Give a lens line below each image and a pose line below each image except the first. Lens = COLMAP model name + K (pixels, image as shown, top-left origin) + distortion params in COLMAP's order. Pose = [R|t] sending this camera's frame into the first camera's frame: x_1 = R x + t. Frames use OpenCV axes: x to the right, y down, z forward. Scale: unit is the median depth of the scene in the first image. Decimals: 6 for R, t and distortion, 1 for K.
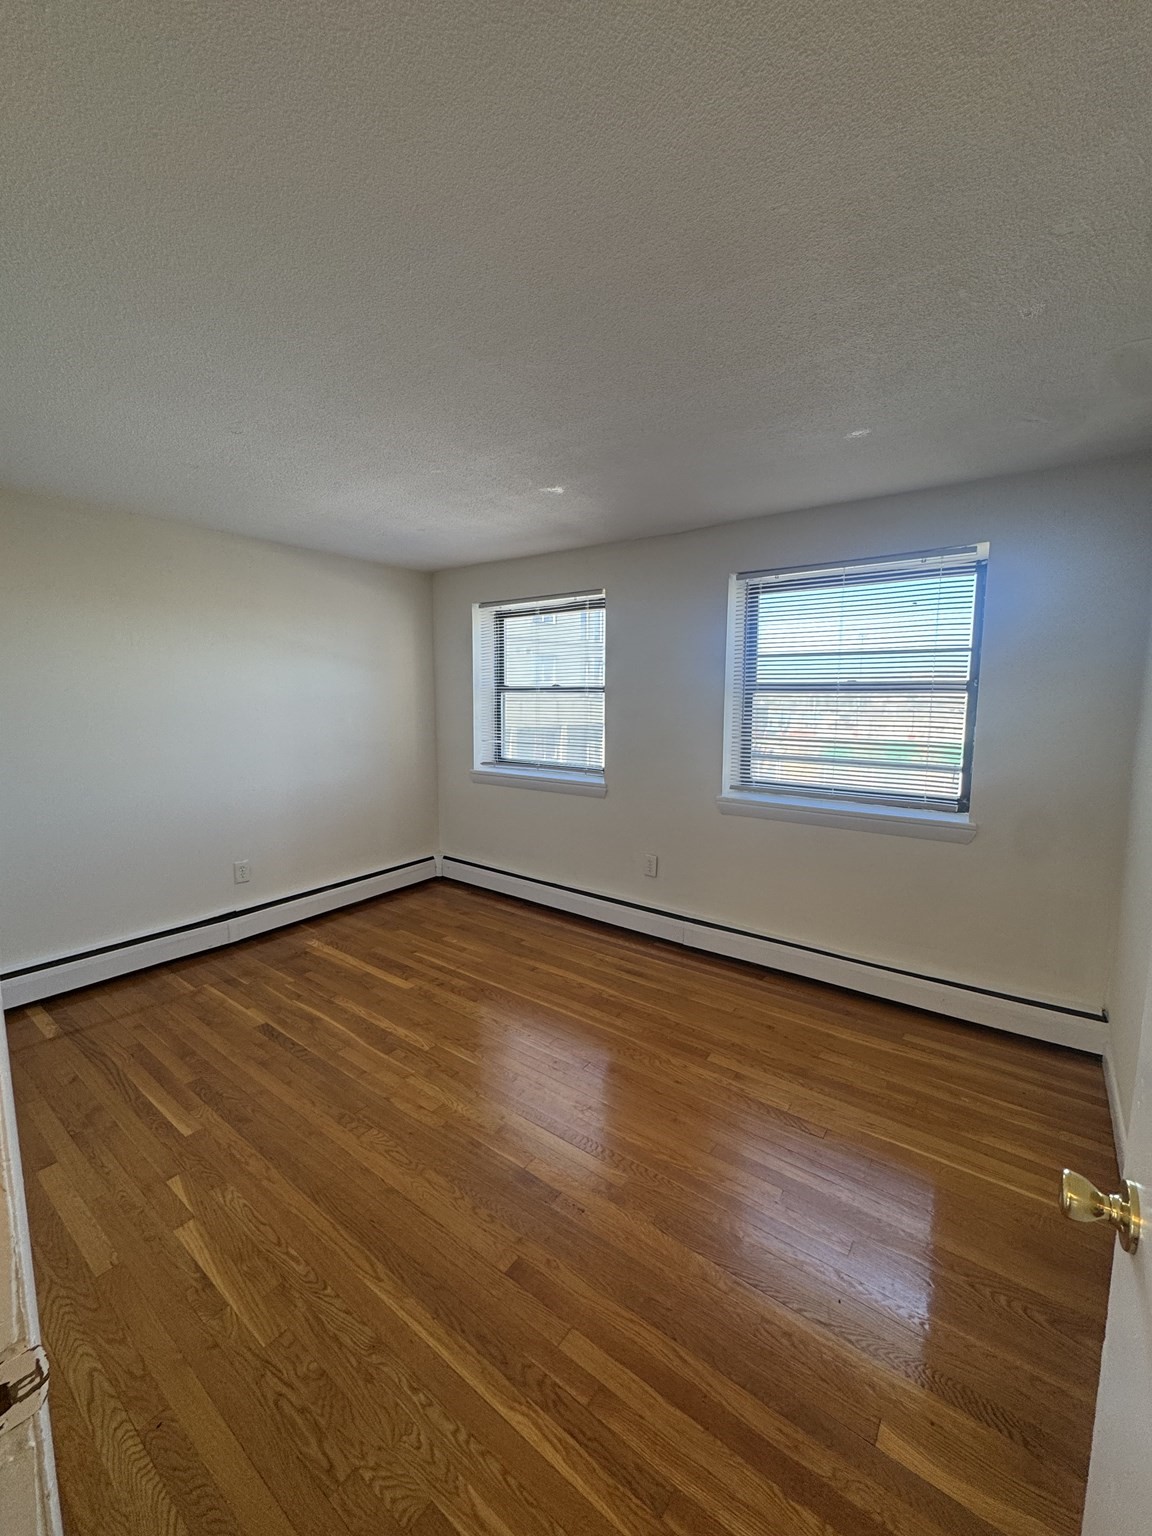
lens RADIAL K [[608.3, 0, 583.2], [0, 608.3, 754.4], [0, 0, 1]] dist [-0.067741, 0.049574]
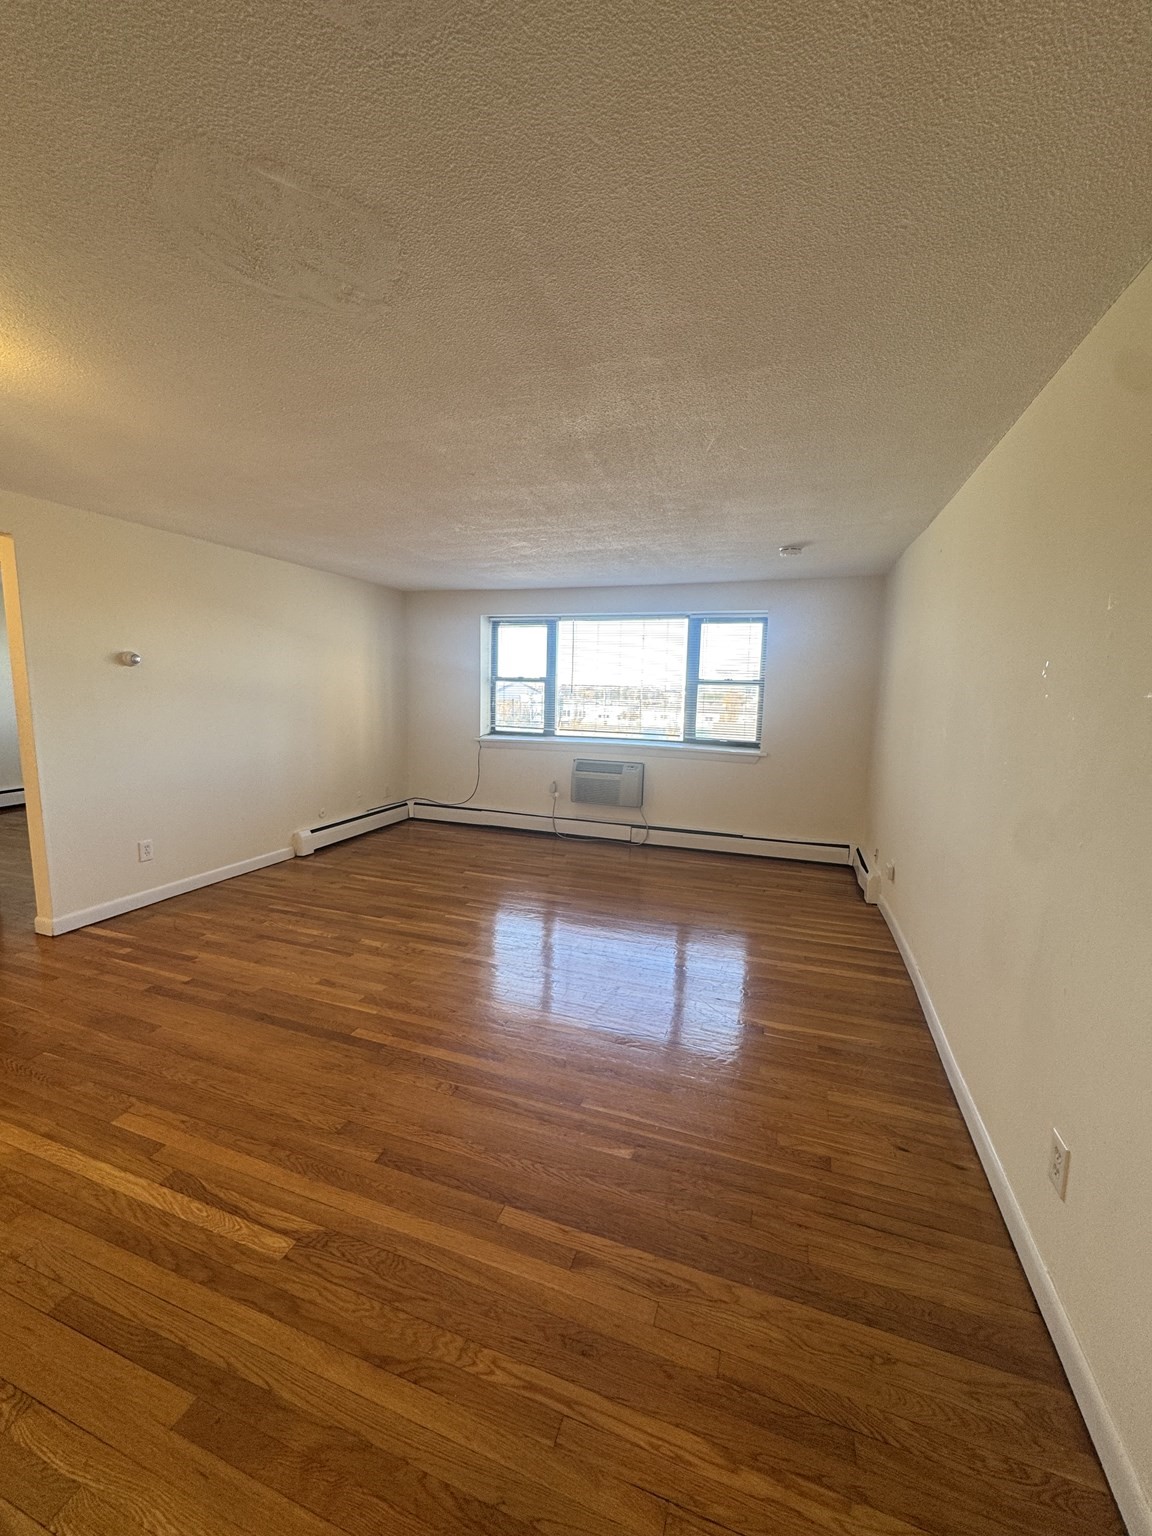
lens RADIAL K [[635.1, 0, 576.0], [0, 635.1, 768.0], [0, 0, 1]] dist [-0.001160, -0.000071]
pose [[0.956149, -0.027128, 0.291622, -0.371448], [0.016524, 0.999112, 0.038764, 0.054340], [-0.292414, -0.032246, 0.955748, -0.563478]]
